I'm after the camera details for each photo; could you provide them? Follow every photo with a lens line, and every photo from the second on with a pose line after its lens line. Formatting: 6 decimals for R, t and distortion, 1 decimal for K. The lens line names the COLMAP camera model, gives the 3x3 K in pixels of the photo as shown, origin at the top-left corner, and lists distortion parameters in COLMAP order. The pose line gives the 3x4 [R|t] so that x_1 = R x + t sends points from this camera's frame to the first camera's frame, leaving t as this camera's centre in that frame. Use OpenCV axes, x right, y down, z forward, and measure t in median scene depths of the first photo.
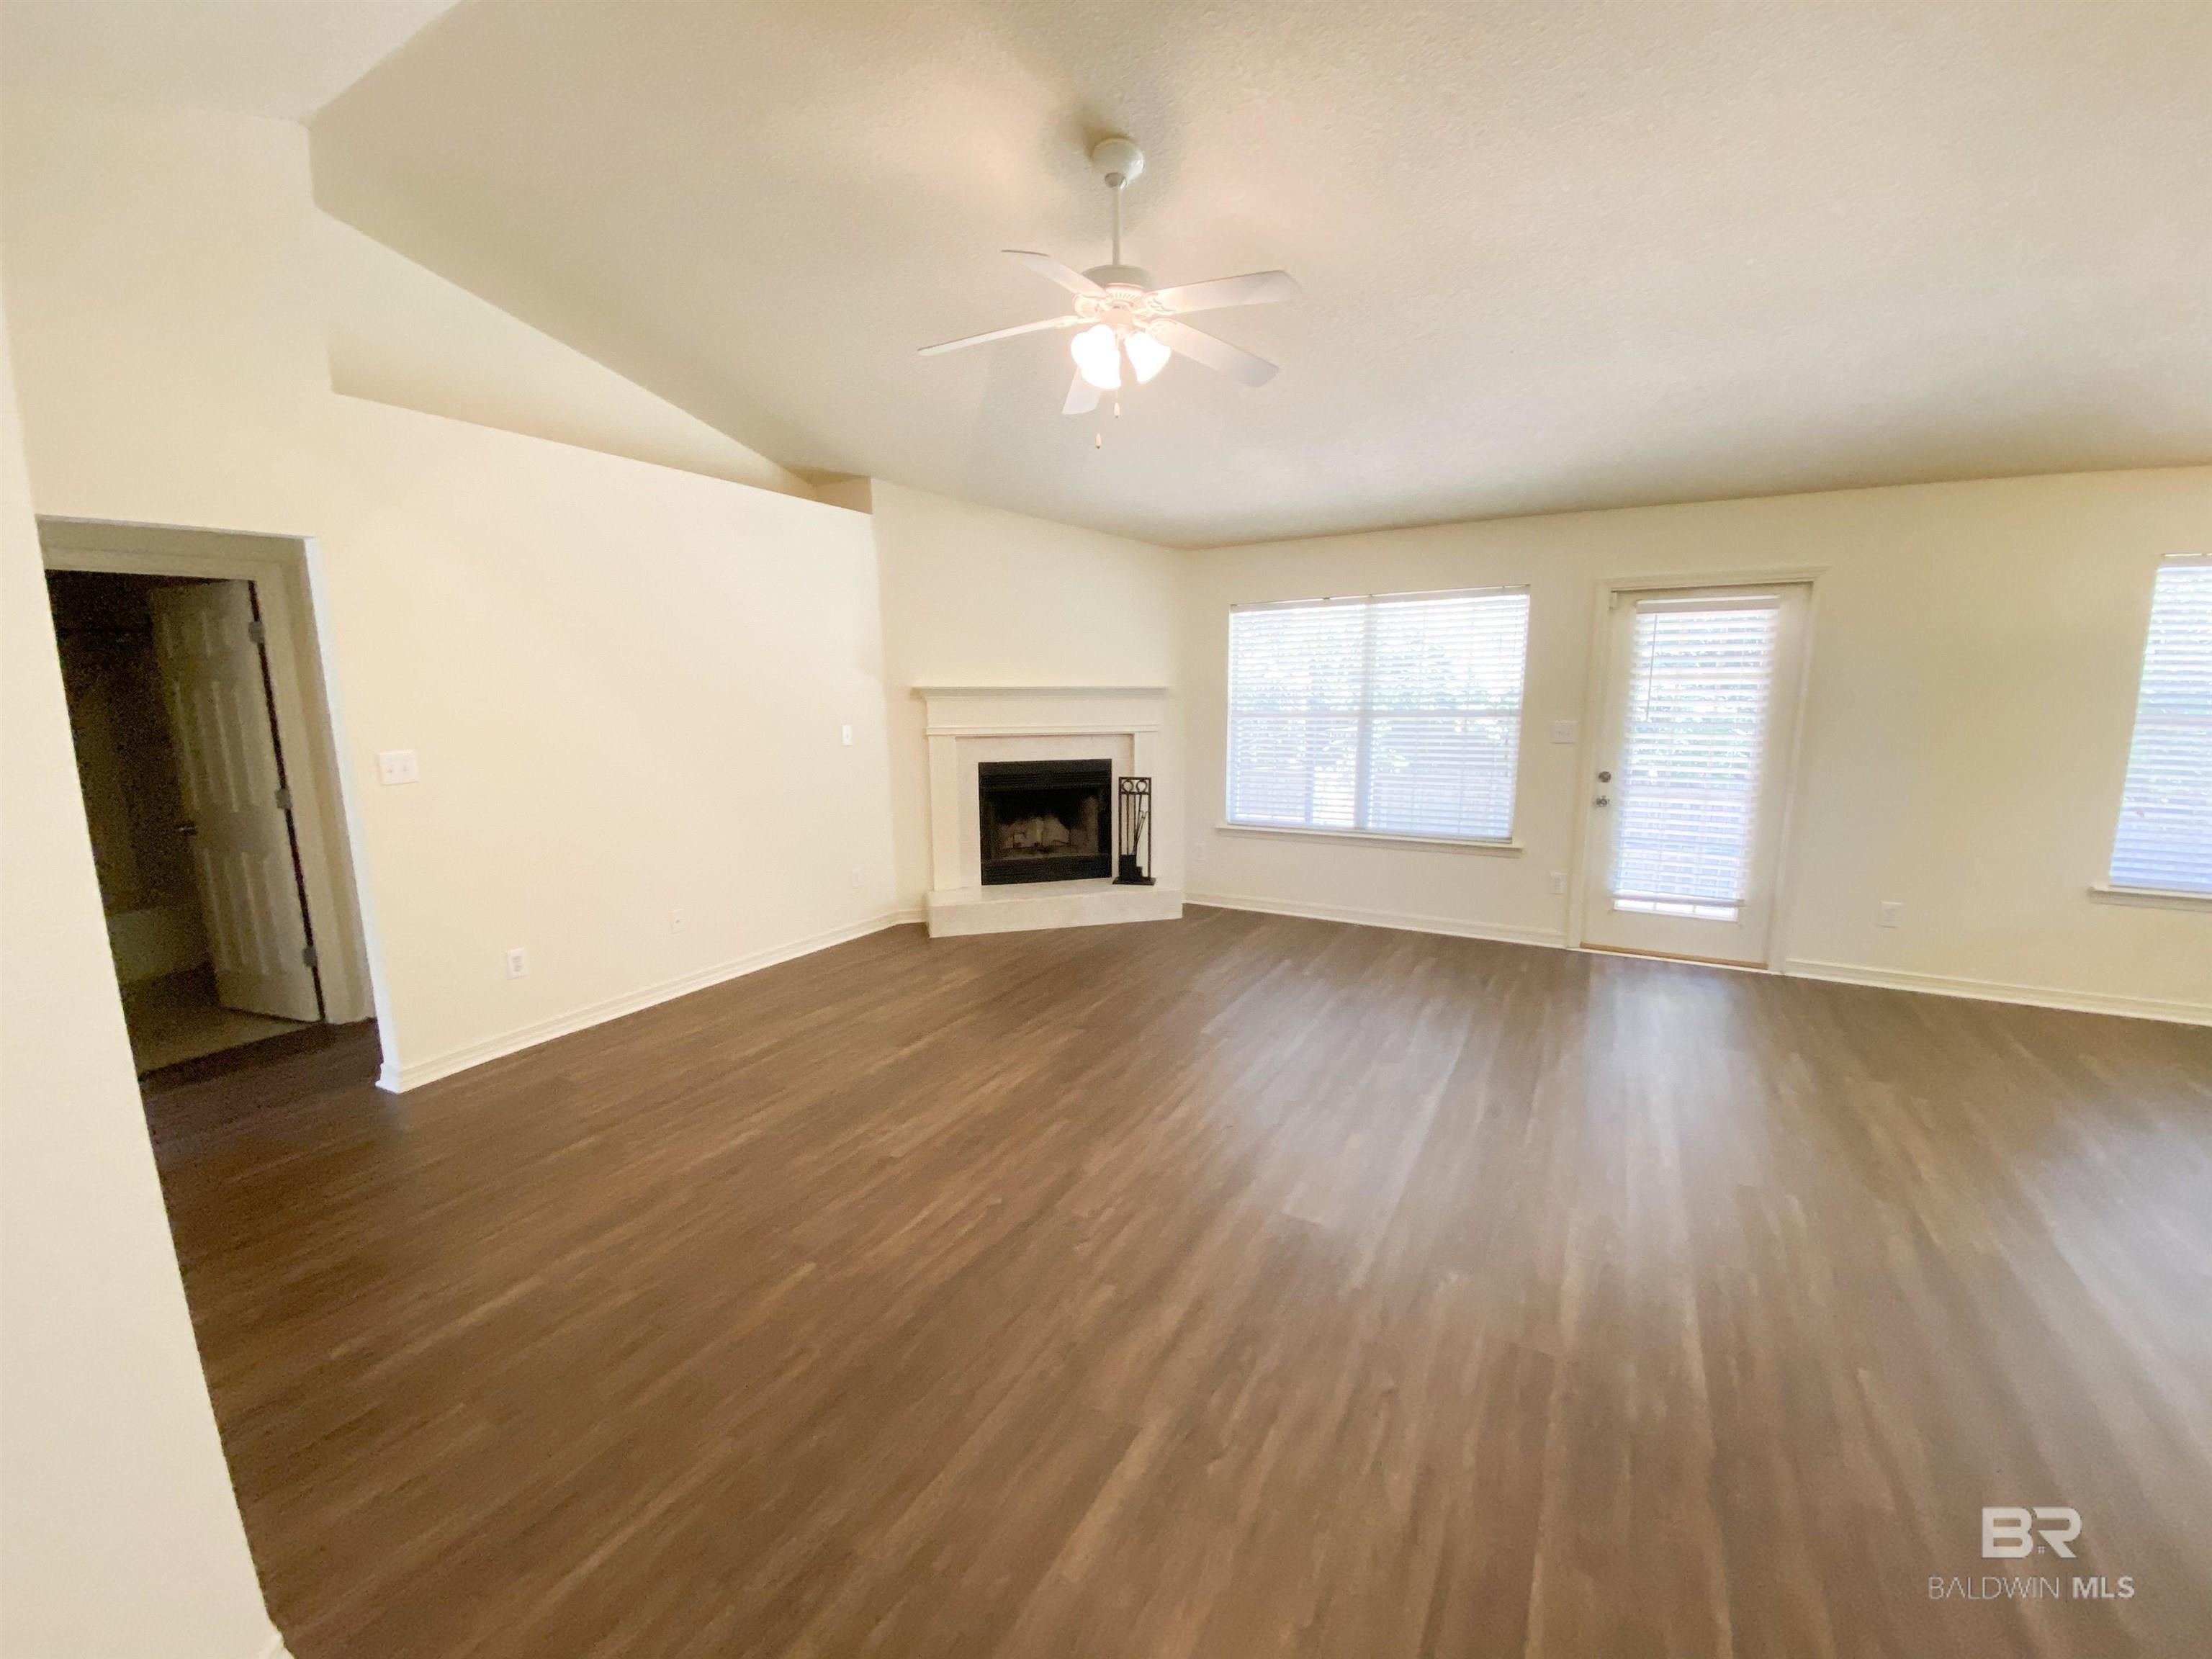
lens RADIAL K [[884.7, 0, 1101.5], [0, 884.7, 835.0], [0, 0, 1]] dist [0.000382, -0.000059]
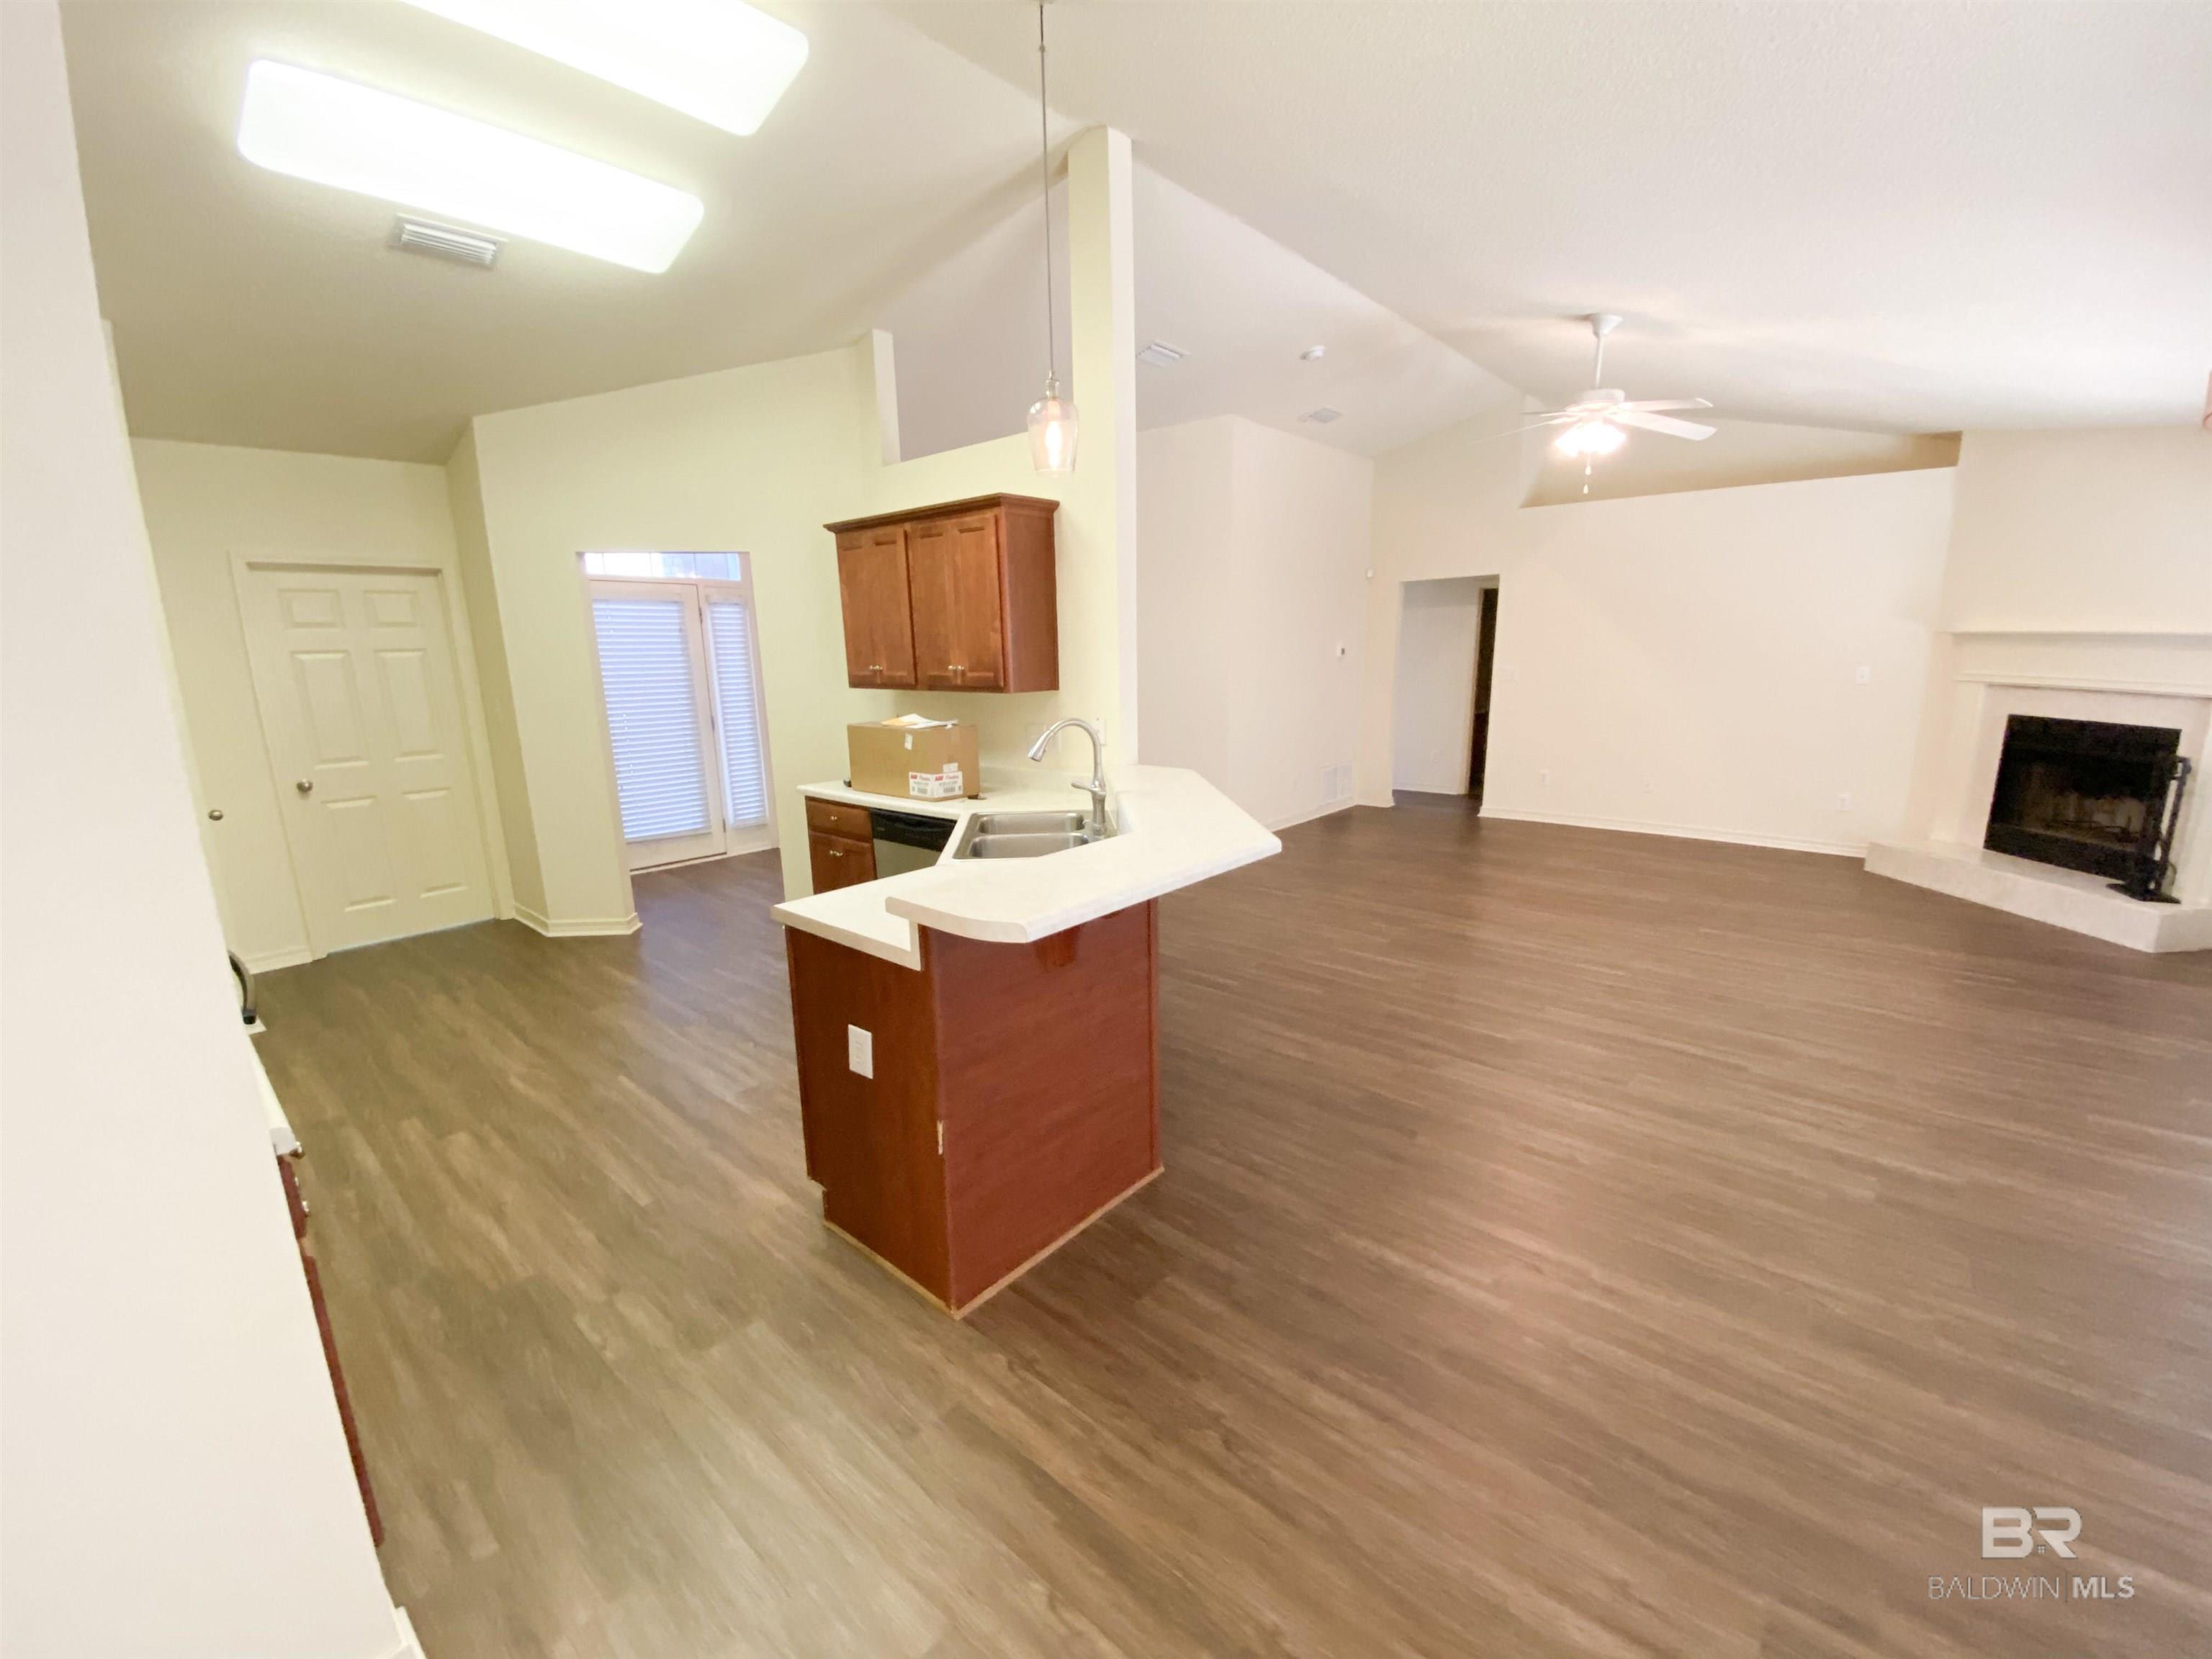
lens RADIAL K [[884.7, 0, 1101.5], [0, 884.7, 835.0], [0, 0, 1]] dist [0.000382, -0.000059]
pose [[-0.193407, 0.219239, -0.956309, 0.951554], [-0.154321, 0.955783, 0.250329, -0.047702], [0.968906, 0.195994, -0.151022, 0.262043]]
